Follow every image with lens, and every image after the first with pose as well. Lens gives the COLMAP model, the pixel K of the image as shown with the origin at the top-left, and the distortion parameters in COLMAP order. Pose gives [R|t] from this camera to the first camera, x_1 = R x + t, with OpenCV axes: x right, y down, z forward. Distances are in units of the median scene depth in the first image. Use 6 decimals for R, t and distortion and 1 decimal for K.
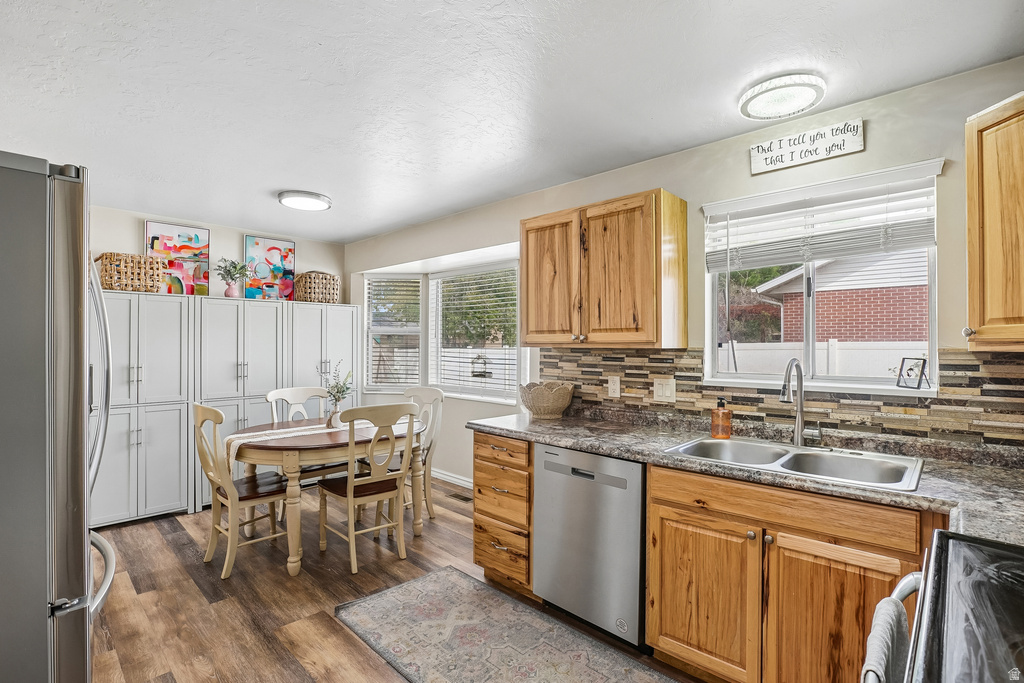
lens RADIAL K [[493.9, 0, 518.8], [0, 493.9, 338.7], [0, 0, 1]] dist [-0.021305, 0.002596]
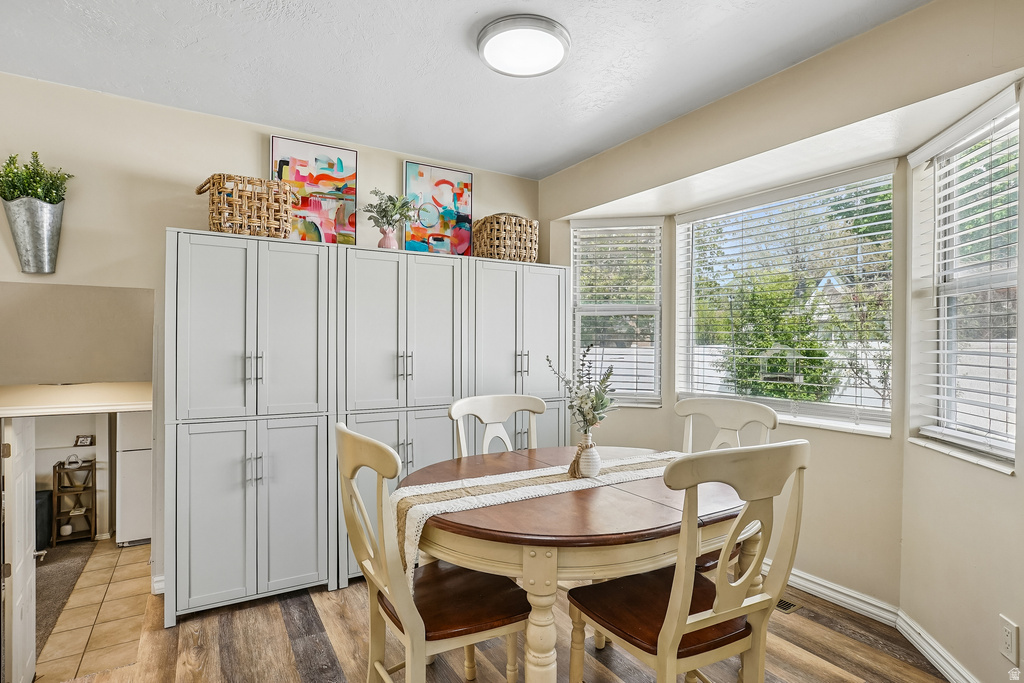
lens RADIAL K [[507.5, 0, 506.8], [0, 507.5, 345.3], [0, 0, 1]] dist [-0.030488, 0.000037]
pose [[0.967165, 0.000602, -0.254148, -0.275811], [0.000062, 0.999997, 0.002602, 0.037829], [0.254149, -0.002533, 0.967162, 0.411164]]
